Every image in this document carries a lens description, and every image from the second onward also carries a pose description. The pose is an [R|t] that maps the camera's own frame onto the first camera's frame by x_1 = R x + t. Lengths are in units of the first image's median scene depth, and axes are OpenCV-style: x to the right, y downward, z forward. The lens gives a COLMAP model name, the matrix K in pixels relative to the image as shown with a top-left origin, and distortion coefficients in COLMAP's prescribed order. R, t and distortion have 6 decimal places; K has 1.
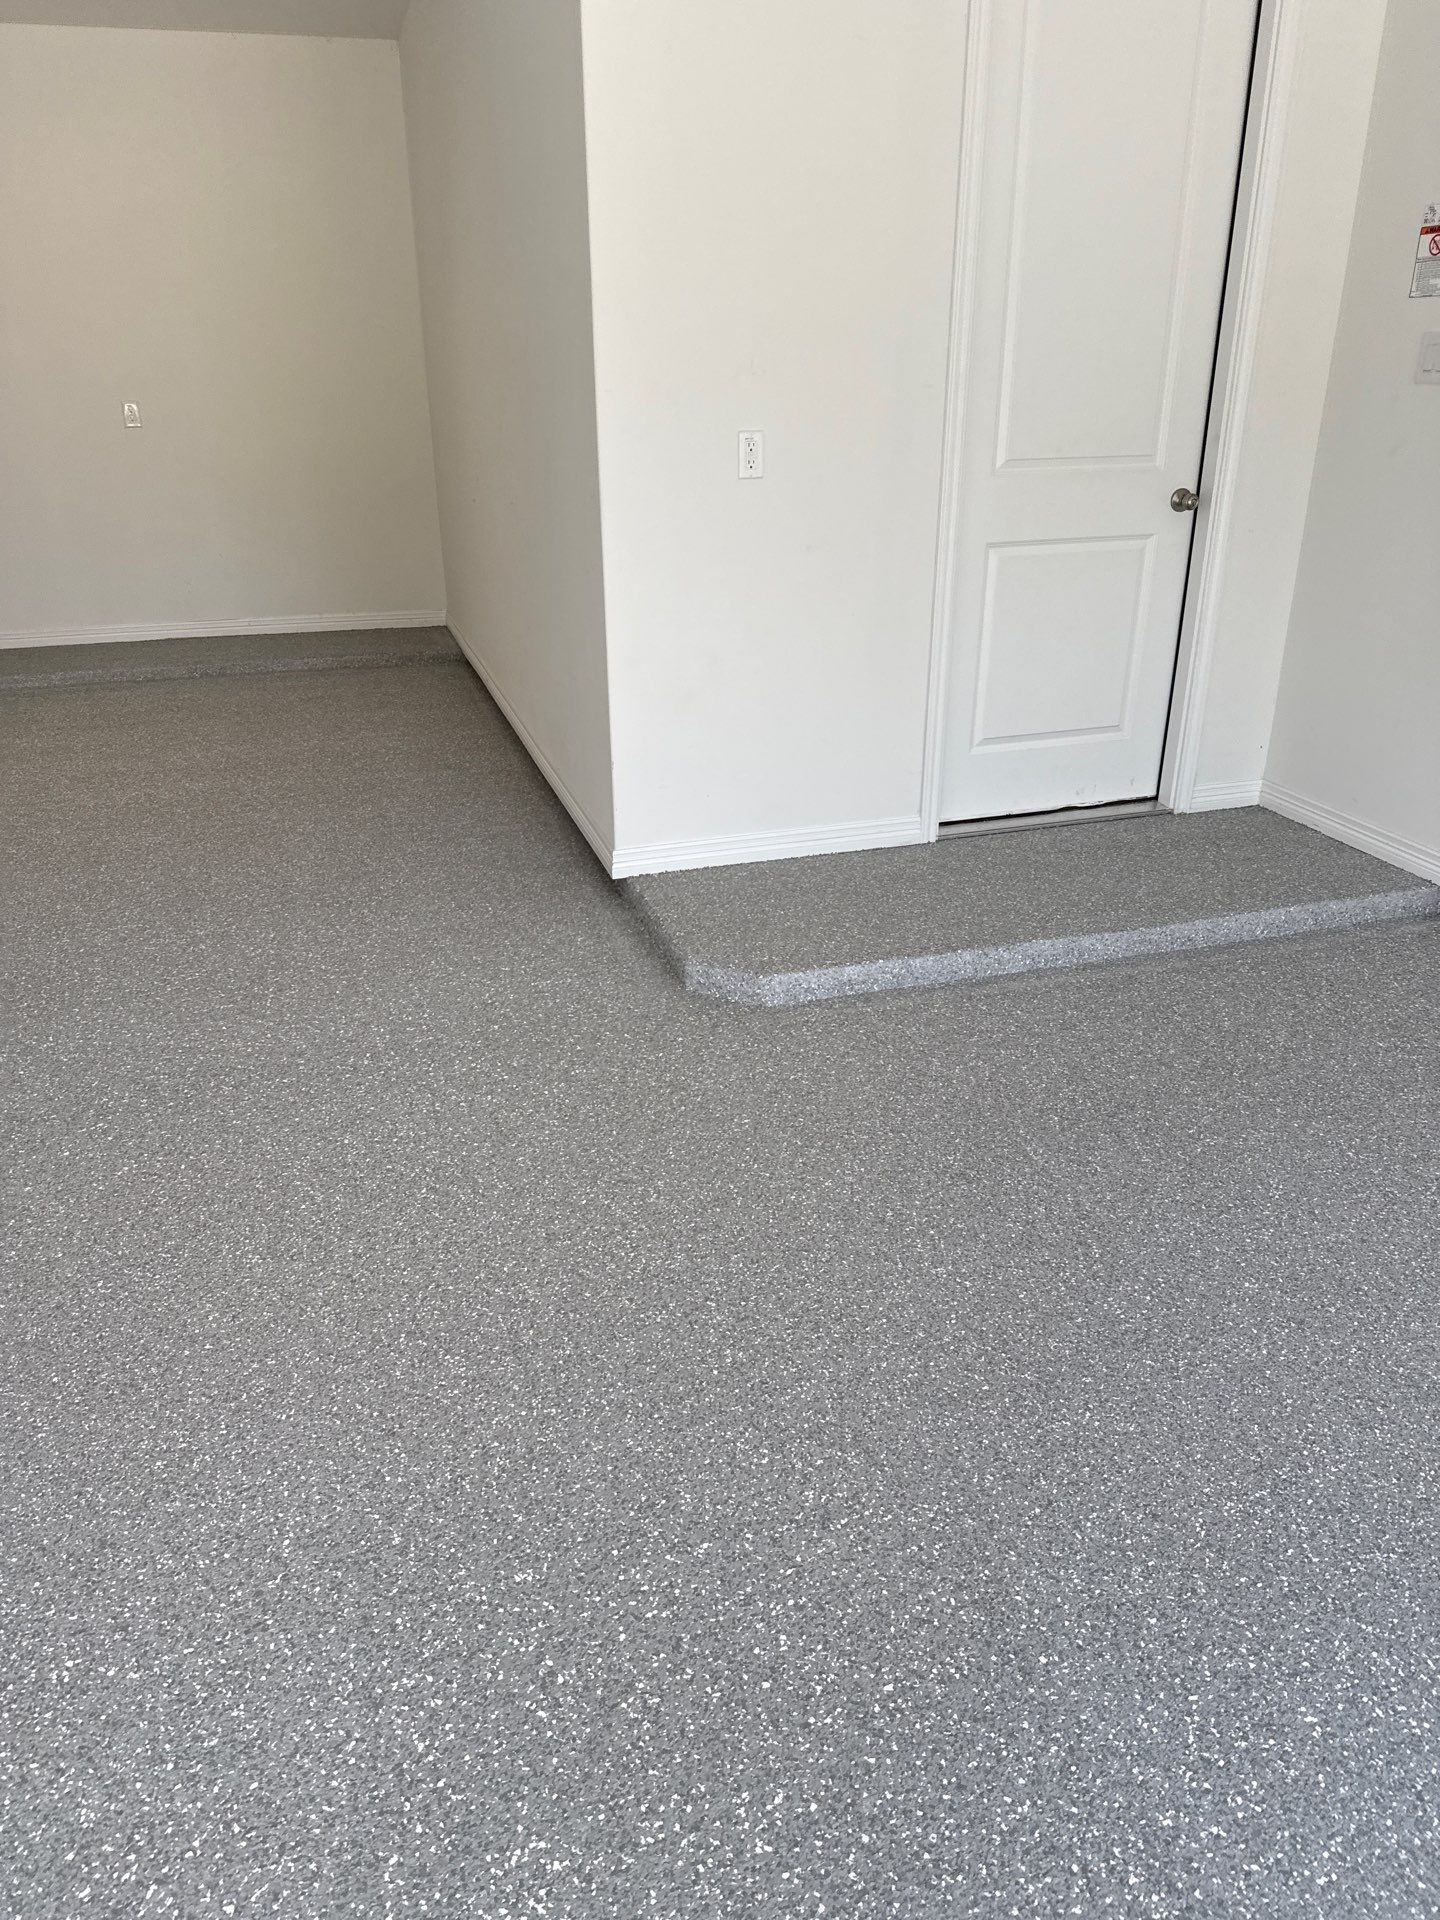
lens RADIAL K [[1358.7, 0, 690.8], [0, 1358.7, 947.9], [0, 0, 1]] dist [0.136115, -0.193433]
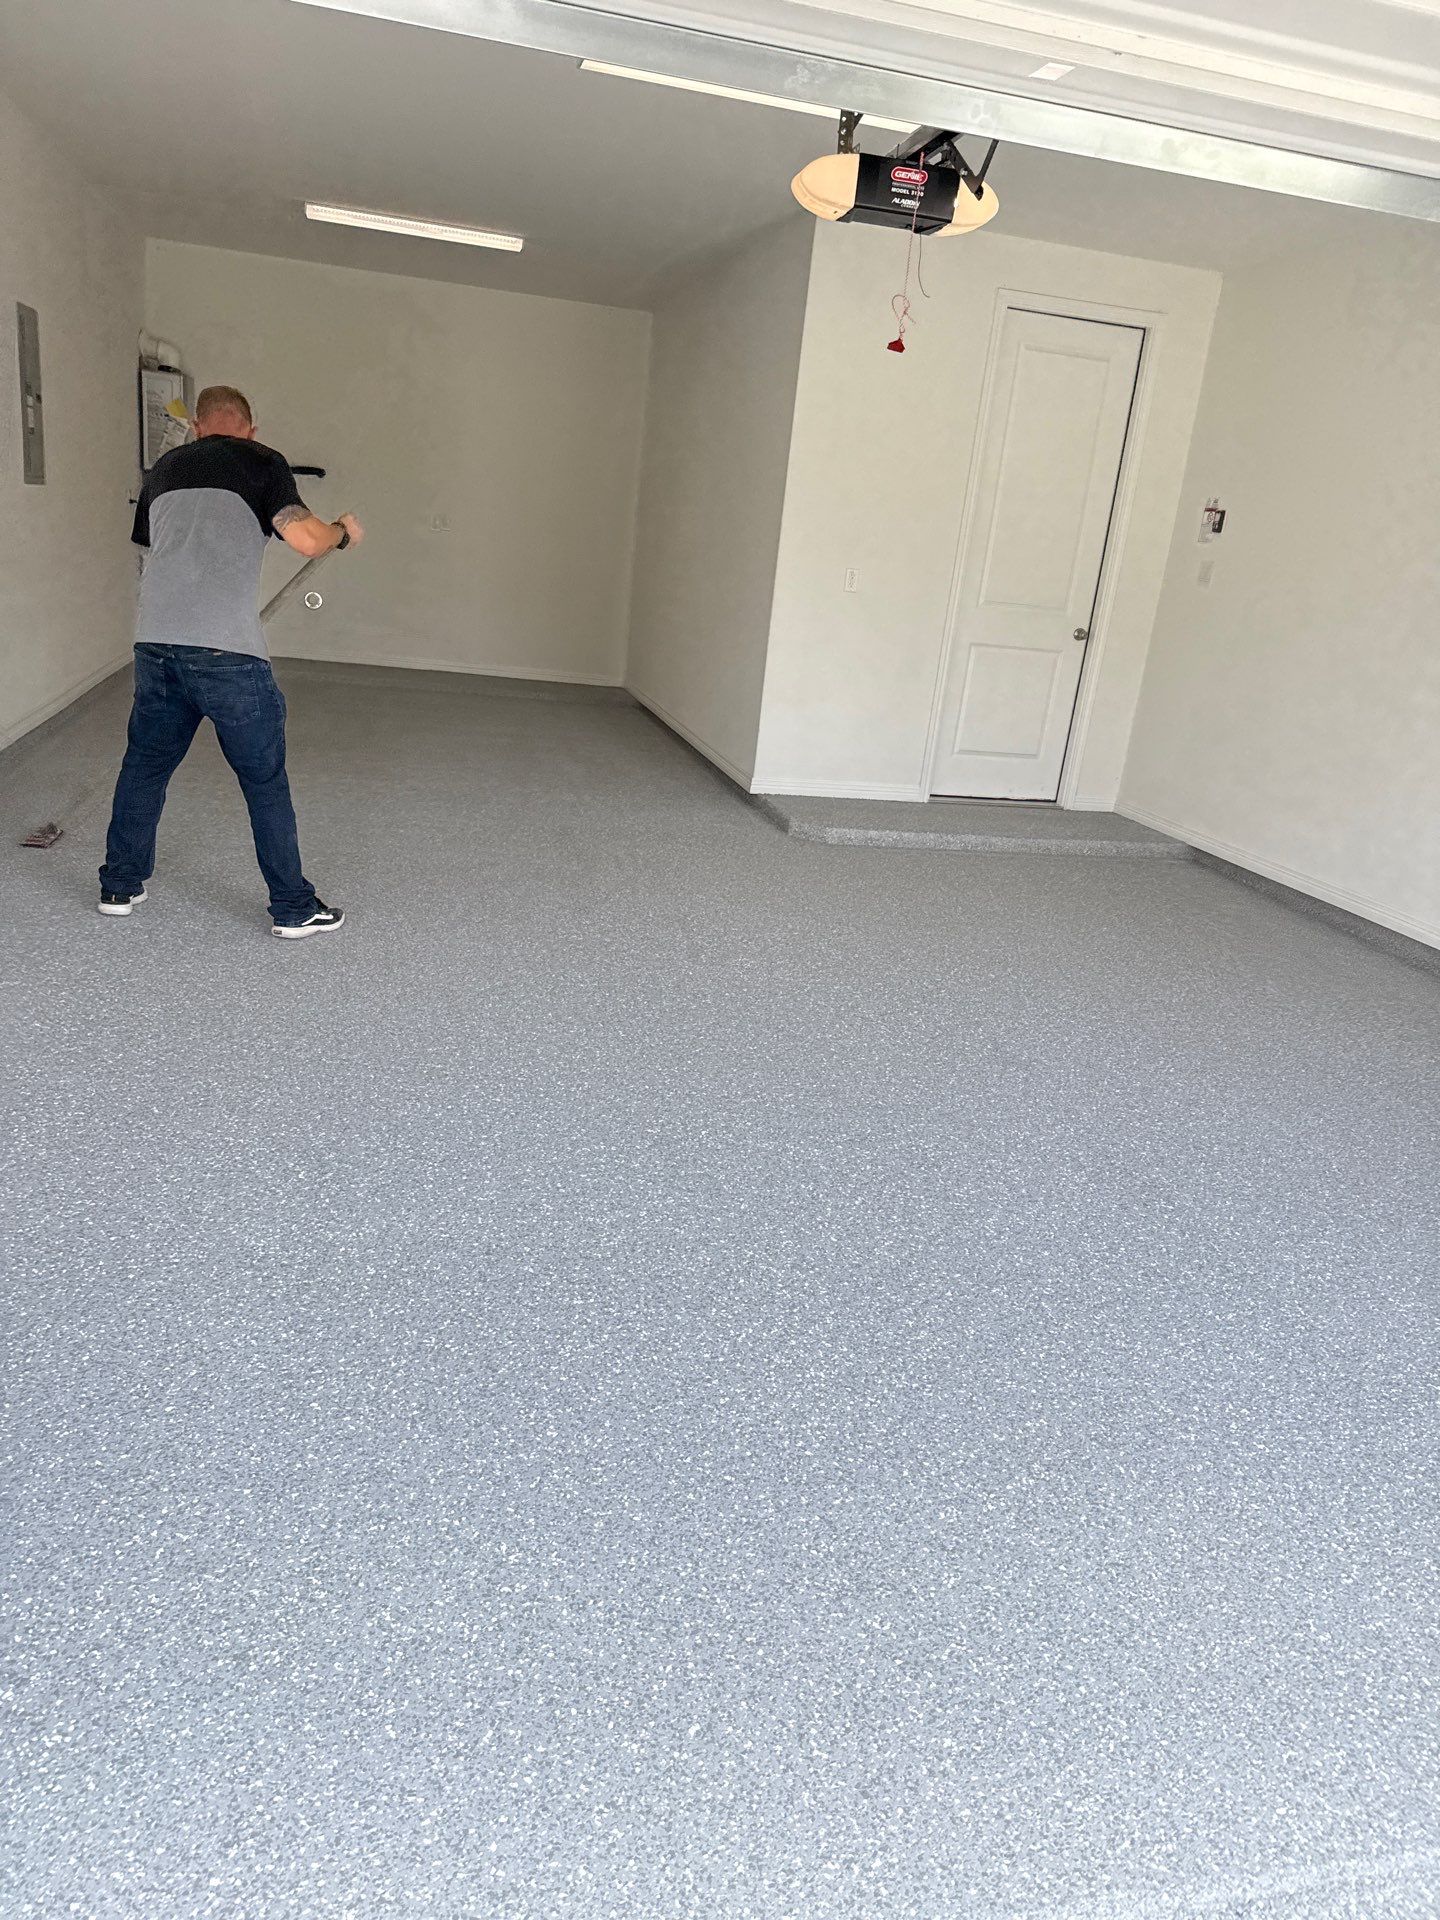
lens RADIAL K [[1380.5, 0, 714.7], [0, 1380.5, 954.3], [0, 0, 1]] dist [0.112534, -0.124923]
pose [[0.992342, 0.122834, -0.013037, -0.062909], [-0.123523, 0.986442, -0.108043, 0.436592], [-0.000412, 0.108826, 0.994061, -0.982903]]
